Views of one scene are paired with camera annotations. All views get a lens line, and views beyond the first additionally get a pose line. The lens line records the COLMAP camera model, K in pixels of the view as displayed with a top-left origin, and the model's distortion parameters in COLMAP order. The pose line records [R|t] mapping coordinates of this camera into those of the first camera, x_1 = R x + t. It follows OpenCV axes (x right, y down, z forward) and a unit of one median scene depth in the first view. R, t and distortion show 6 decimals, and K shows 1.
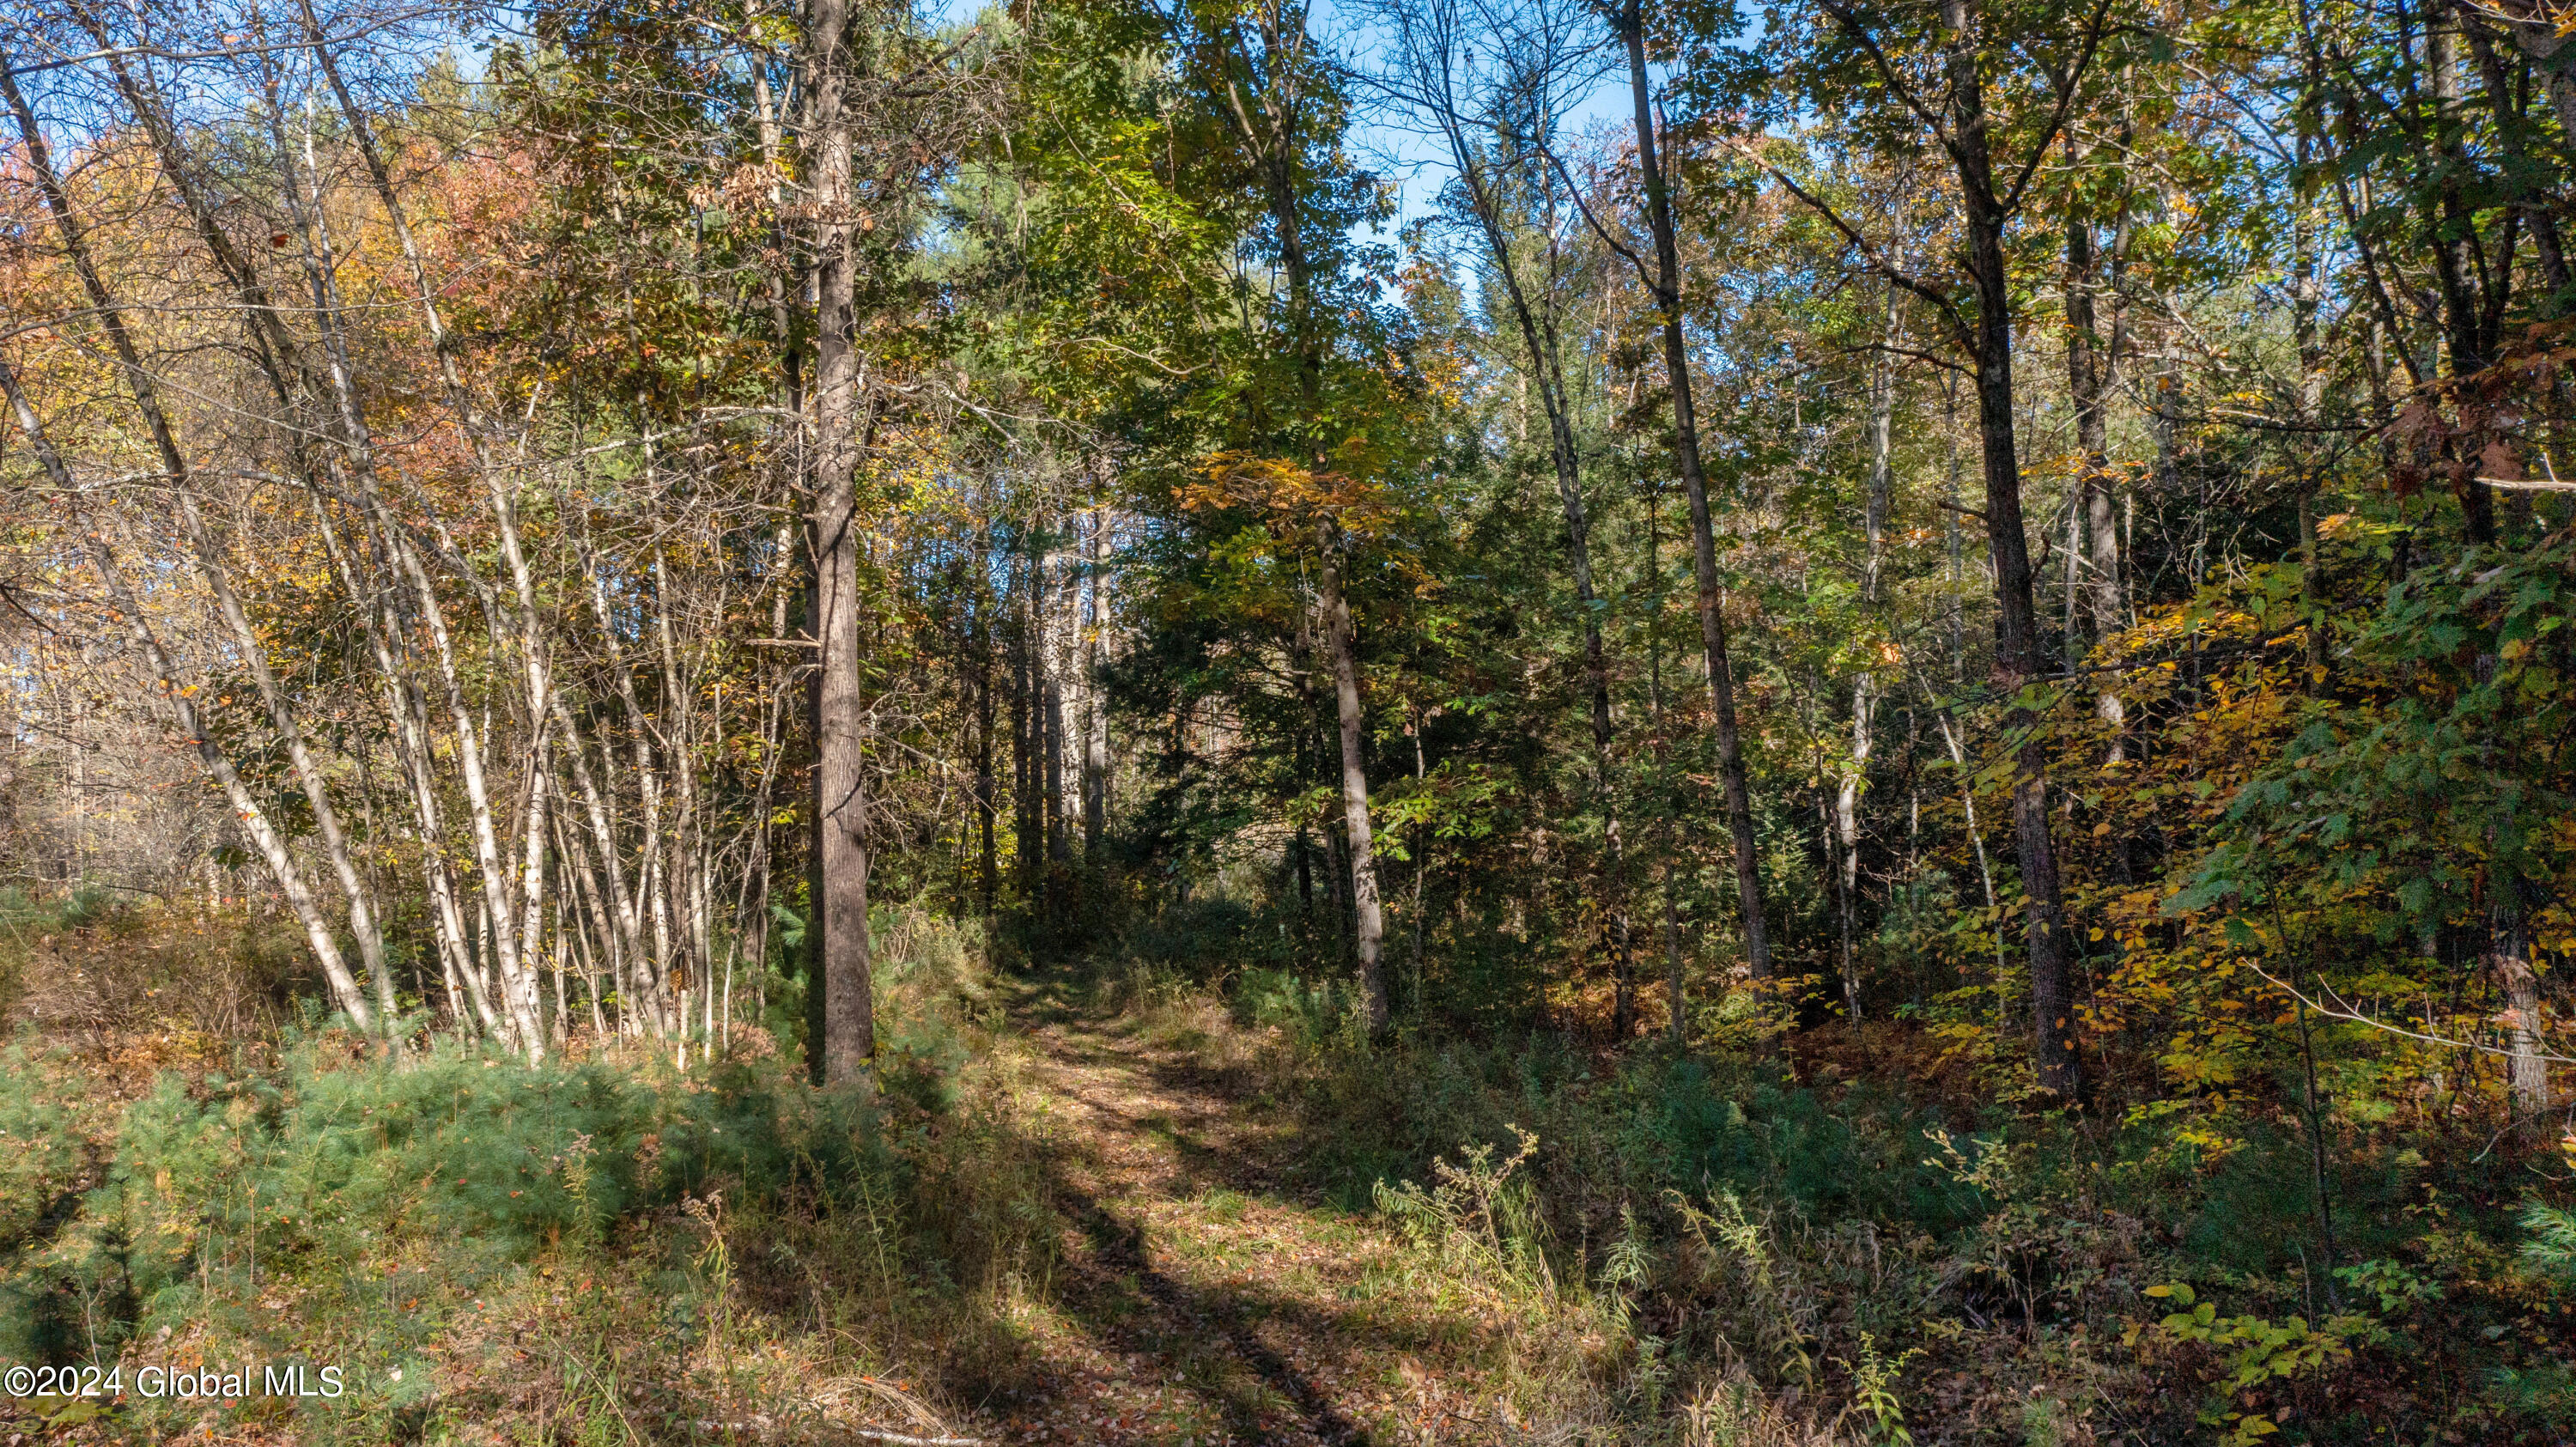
lens RADIAL K [[2026.8, 0, 1283.6], [0, 2026.8, 726.3], [0, 0, 1]] dist [-0.023170, 0.008494]
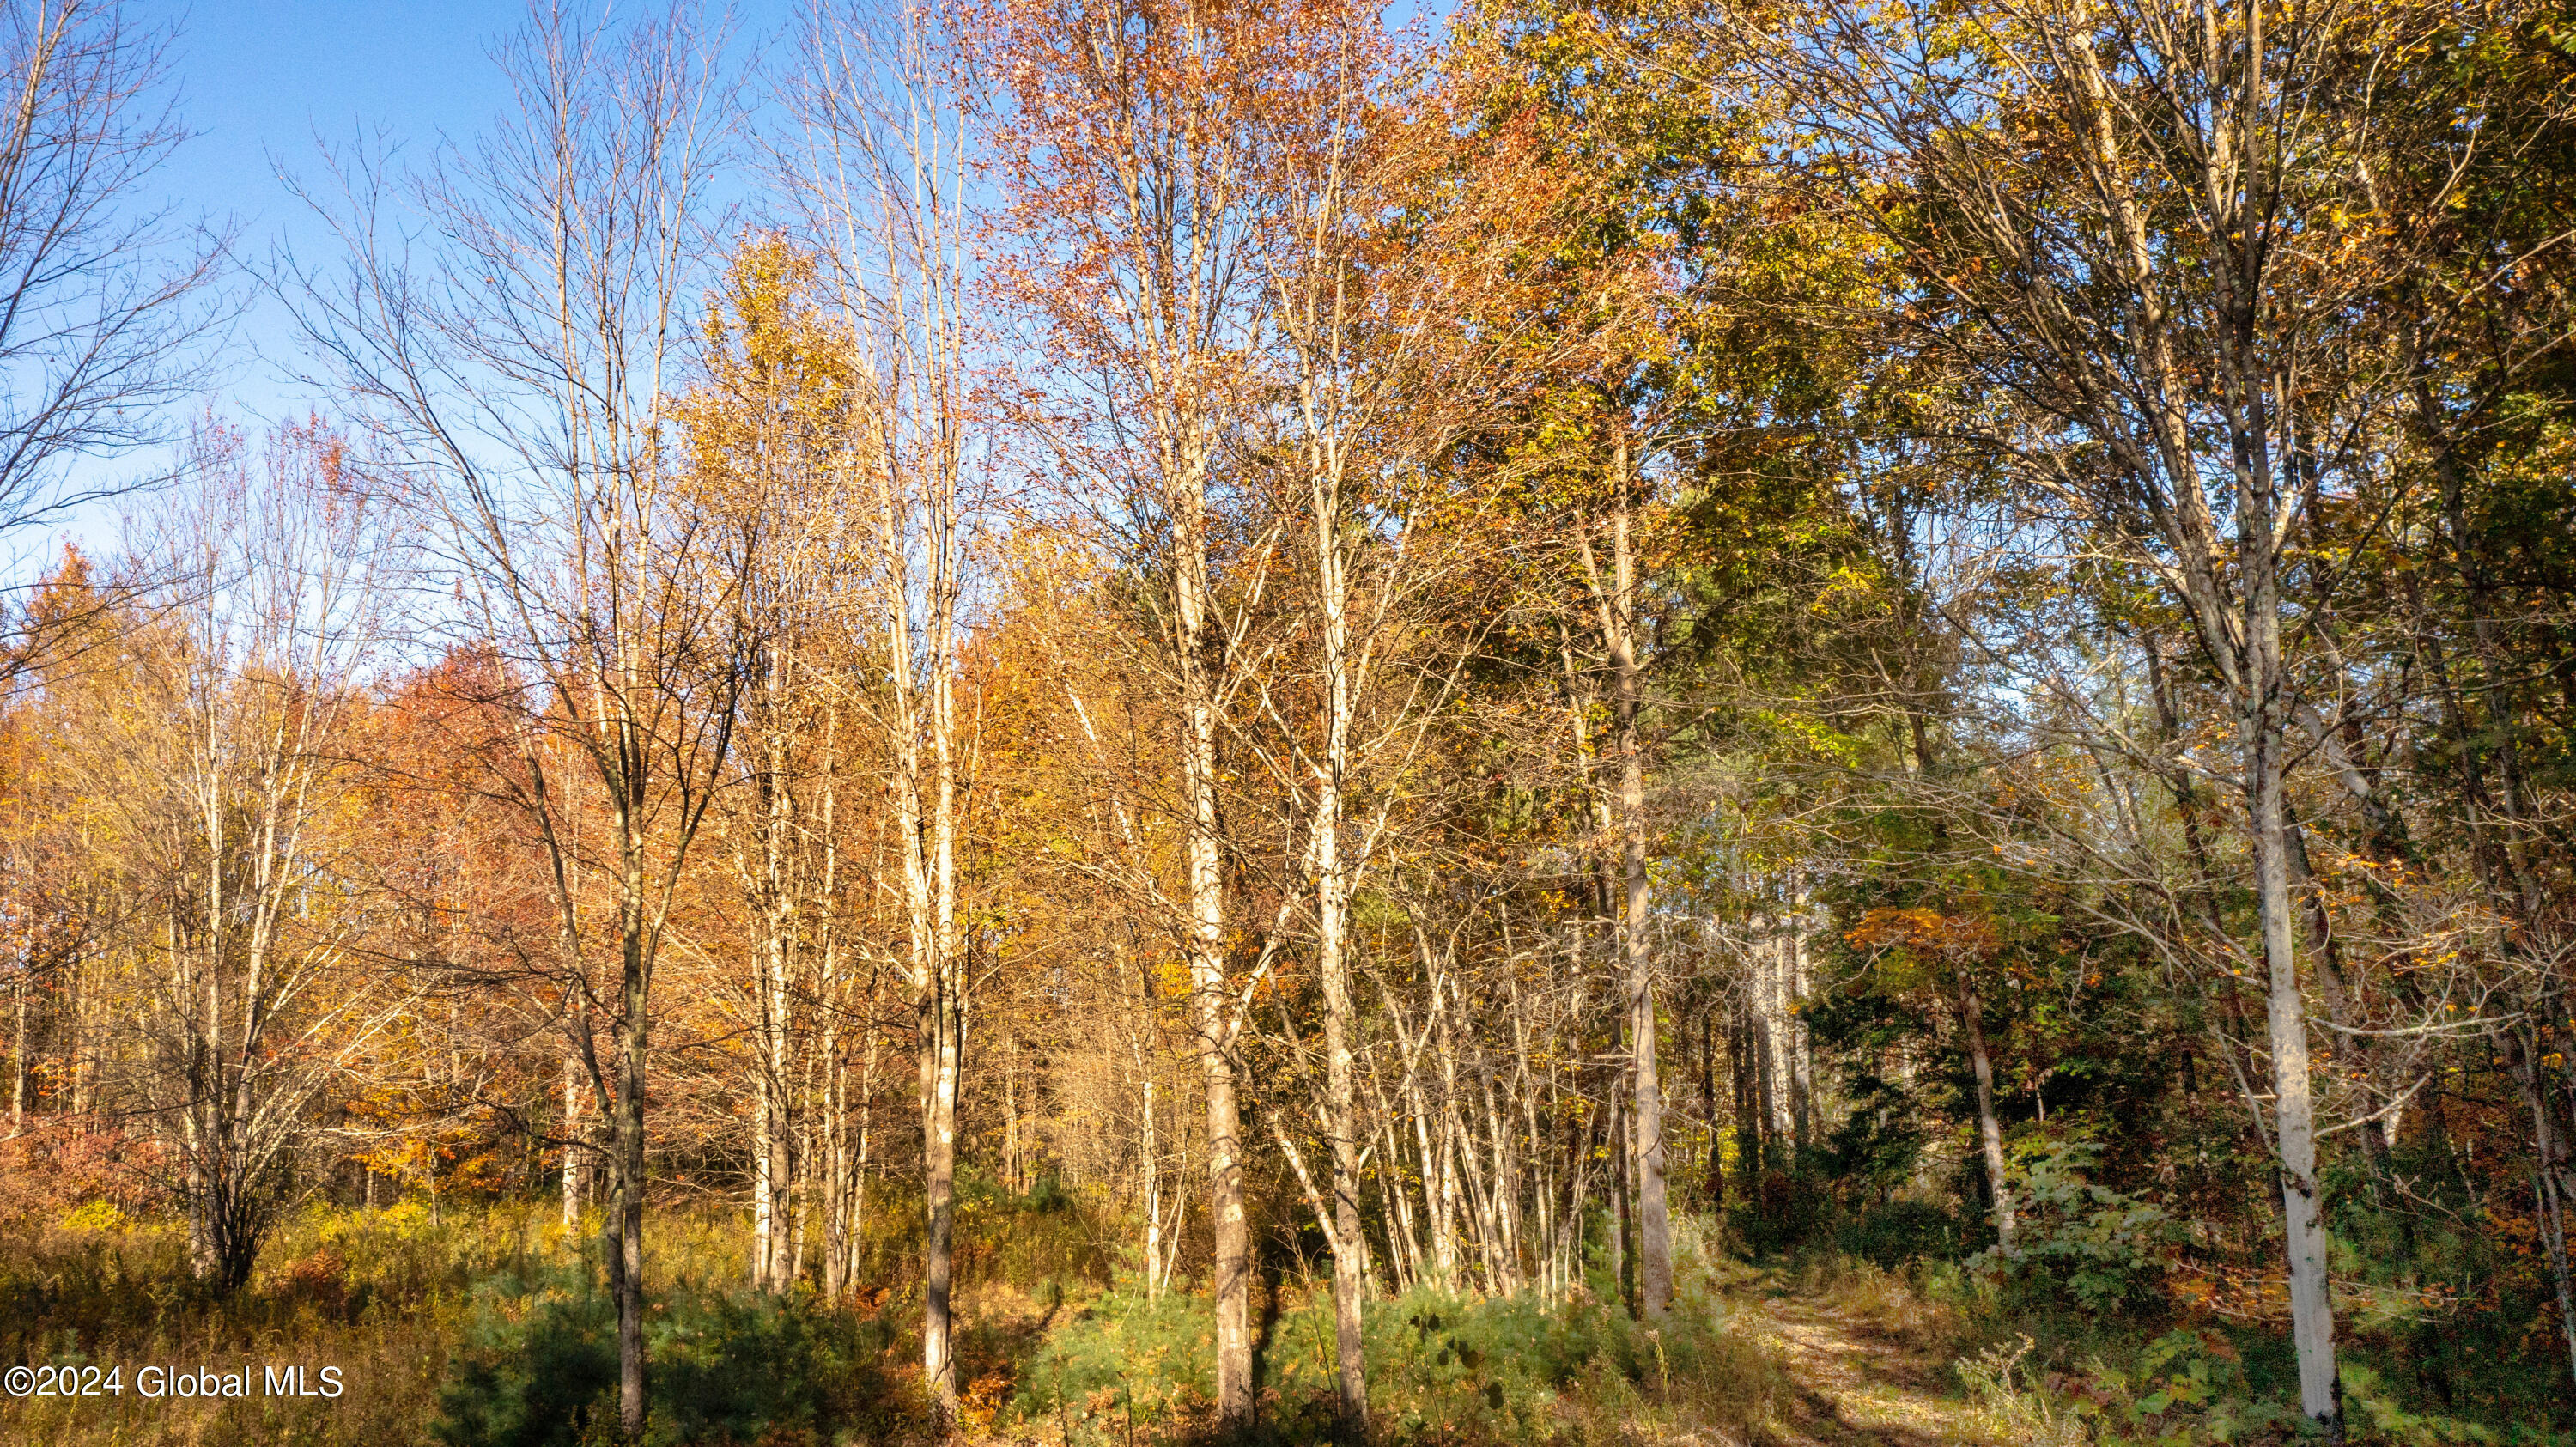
lens RADIAL K [[2028.2, 0, 1281.4], [0, 2028.2, 724.4], [0, 0, 1]] dist [-0.023170, 0.005559]
pose [[0.942377, -0.055857, -0.329856, 0.033542], [0.009363, 0.989981, -0.140892, -0.036210], [0.334421, 0.129685, 0.933458, -0.338702]]
